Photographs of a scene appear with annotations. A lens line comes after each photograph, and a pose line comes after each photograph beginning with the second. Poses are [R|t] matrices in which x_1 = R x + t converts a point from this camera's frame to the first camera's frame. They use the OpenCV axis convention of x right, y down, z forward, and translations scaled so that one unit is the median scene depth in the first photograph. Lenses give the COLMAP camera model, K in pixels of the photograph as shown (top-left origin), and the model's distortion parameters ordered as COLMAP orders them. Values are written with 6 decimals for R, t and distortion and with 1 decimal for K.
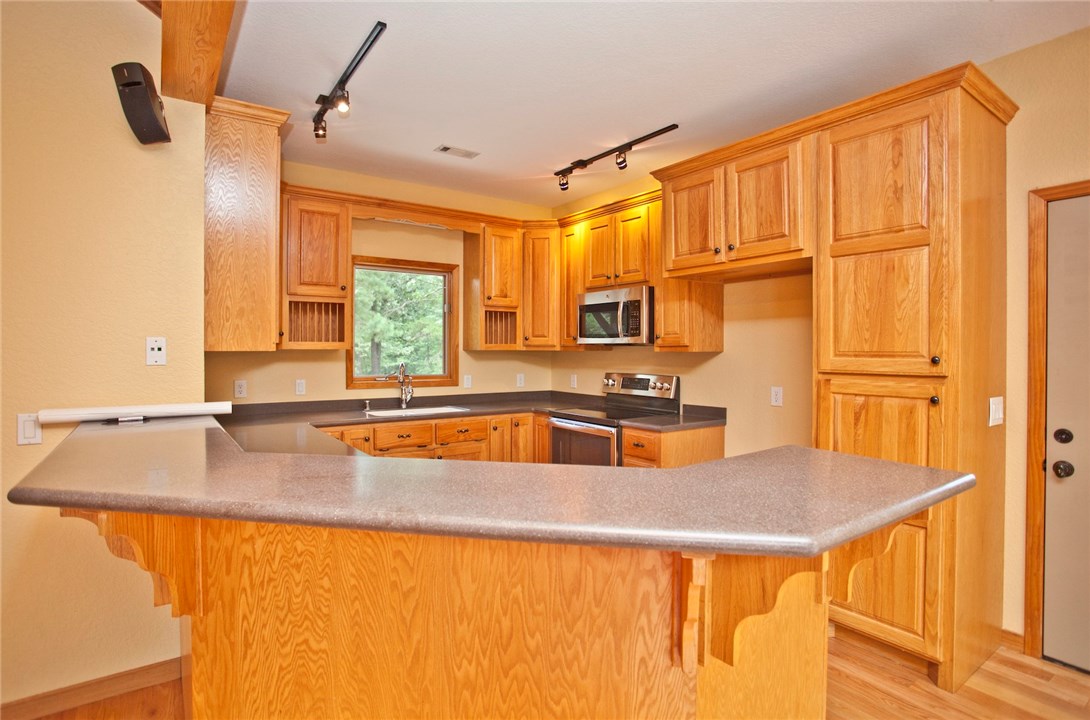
lens RADIAL K [[557.6, 0, 541.7], [0, 557.6, 352.9], [0, 0, 1]] dist [-0.049099, 0.000771]
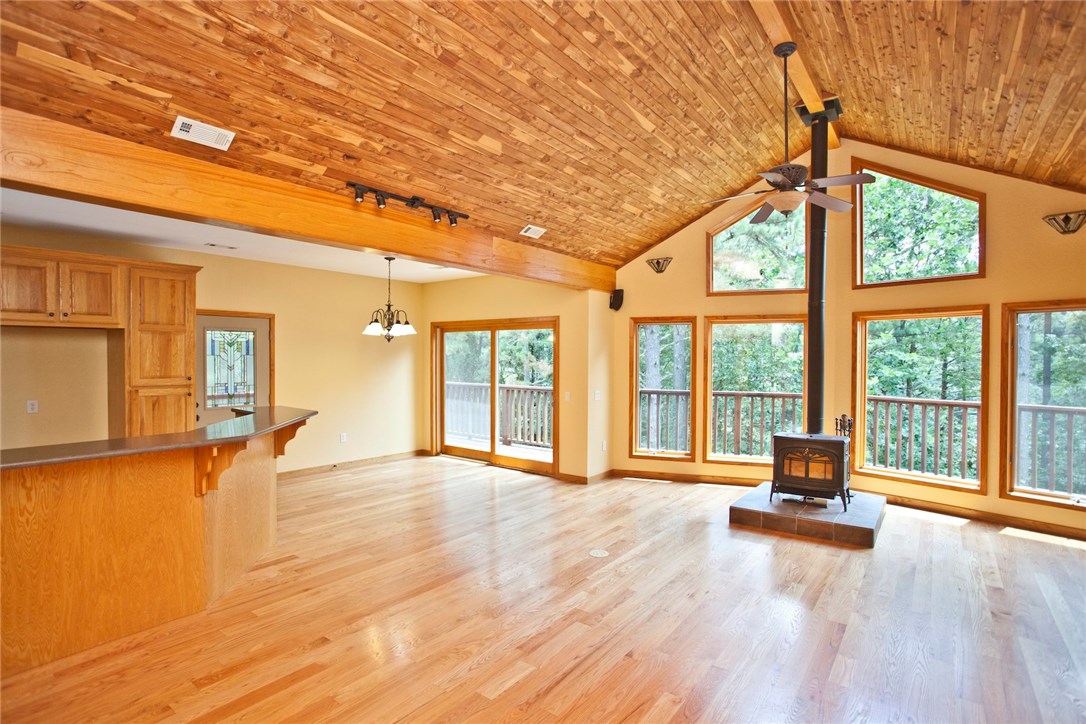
lens RADIAL K [[532.0, 0, 547.6], [0, 532.0, 361.2], [0, 0, 1]] dist [-0.071327, 0.031816]
pose [[-0.303067, -0.011302, 0.952902, -1.147107], [-0.000011, 0.999930, 0.011856, -0.053371], [-0.952969, 0.003583, -0.303046, 0.077317]]
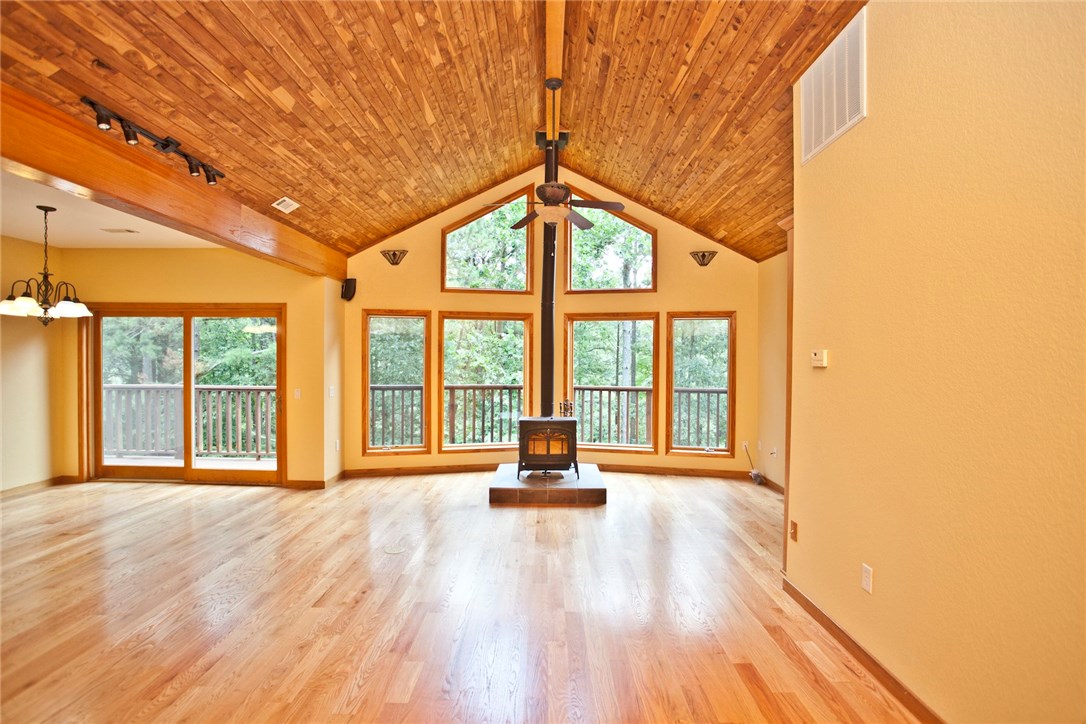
lens RADIAL K [[546.4, 0, 543.0], [0, 546.4, 362.0], [0, 0, 1]] dist [-0.071528, 0.034321]
pose [[-0.811204, -0.013059, 0.584618, -1.014861], [-0.006020, 0.999884, 0.013982, -0.036896], [-0.584733, 0.007823, -0.811188, 0.342296]]
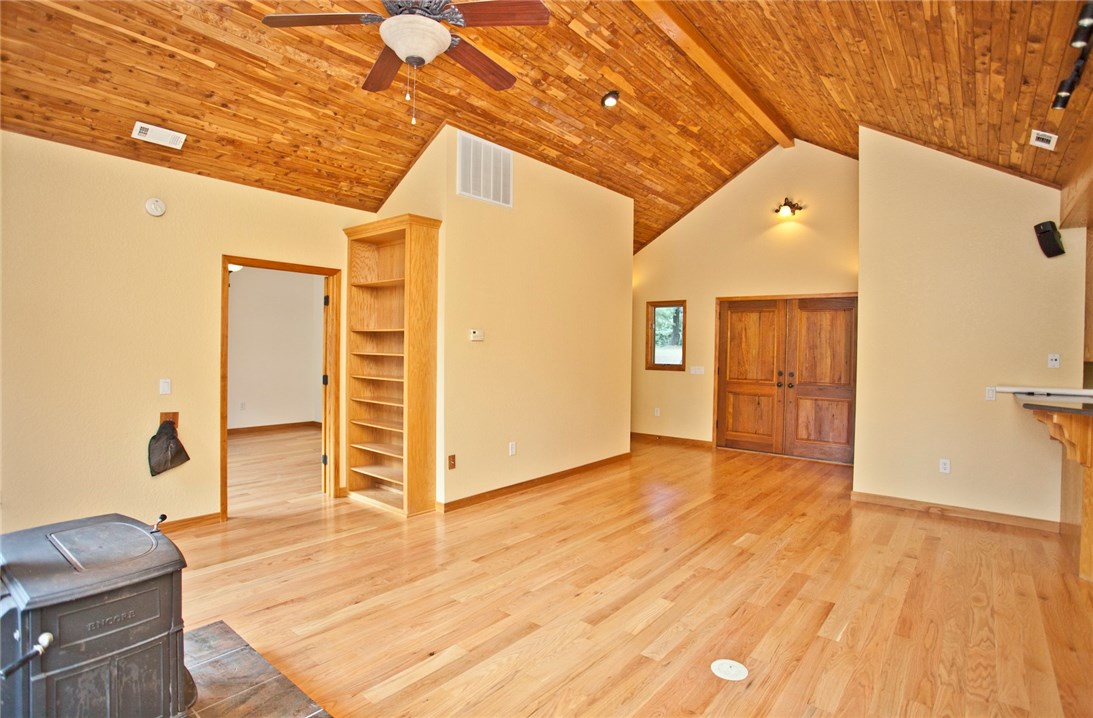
lens RADIAL K [[550.3, 0, 549.0], [0, 550.3, 354.5], [0, 0, 1]] dist [-0.073622, 0.031371]
pose [[0.266359, 0.015738, -0.963745, 0.359933], [-0.019034, 0.999758, 0.011065, -0.006908], [0.963686, 0.015397, 0.266594, -0.708829]]
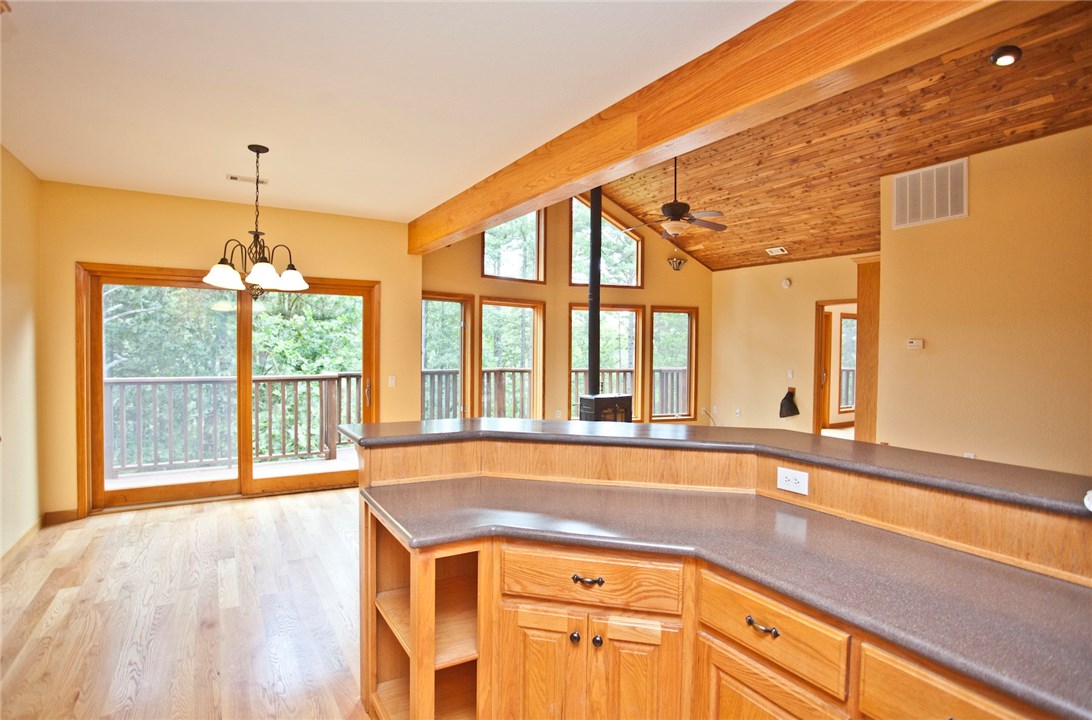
lens RADIAL K [[549.8, 0, 548.5], [0, 549.8, 355.5], [0, 0, 1]] dist [-0.073622, 0.031371]
pose [[-0.997441, -0.015704, 0.069753, -0.043927], [-0.013850, 0.999540, 0.026977, -0.031275], [-0.070145, 0.025941, -0.997199, 0.895162]]
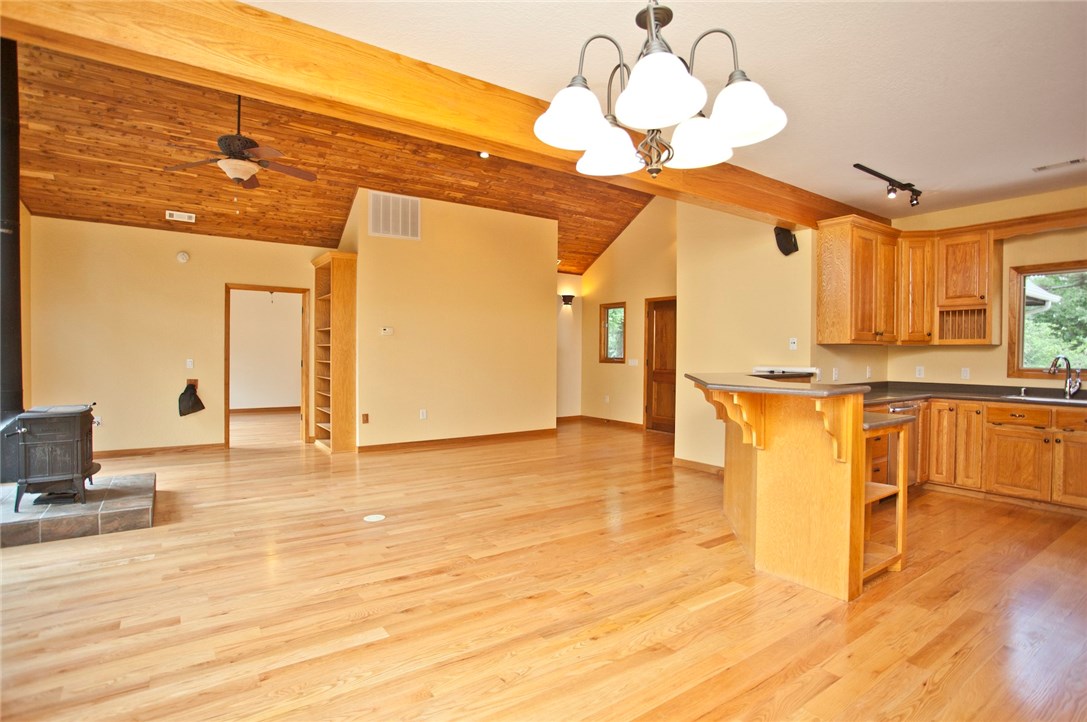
lens RADIAL K [[546.9, 0, 543.5], [0, 546.9, 361.0], [0, 0, 1]] dist [-0.071528, 0.034321]
pose [[-0.003732, 0.013731, -0.999899, 0.873545], [-0.014287, 0.999803, 0.013783, 0.029767], [0.999891, 0.014337, -0.003535, -0.022775]]
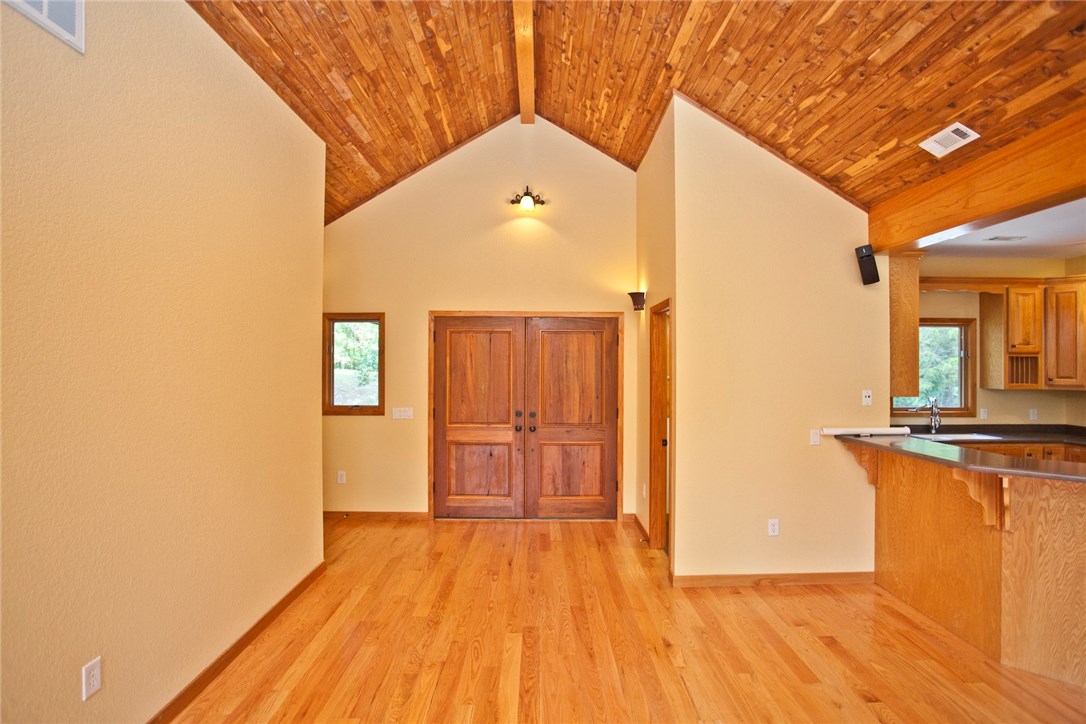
lens RADIAL K [[548.3, 0, 544.6], [0, 548.3, 363.5], [0, 0, 1]] dist [-0.073255, 0.032692]
pose [[0.822681, -0.002137, -0.568499, -0.324147], [-0.003884, 0.999948, -0.009378, -0.053580], [0.568490, 0.009923, 0.822631, -0.600423]]
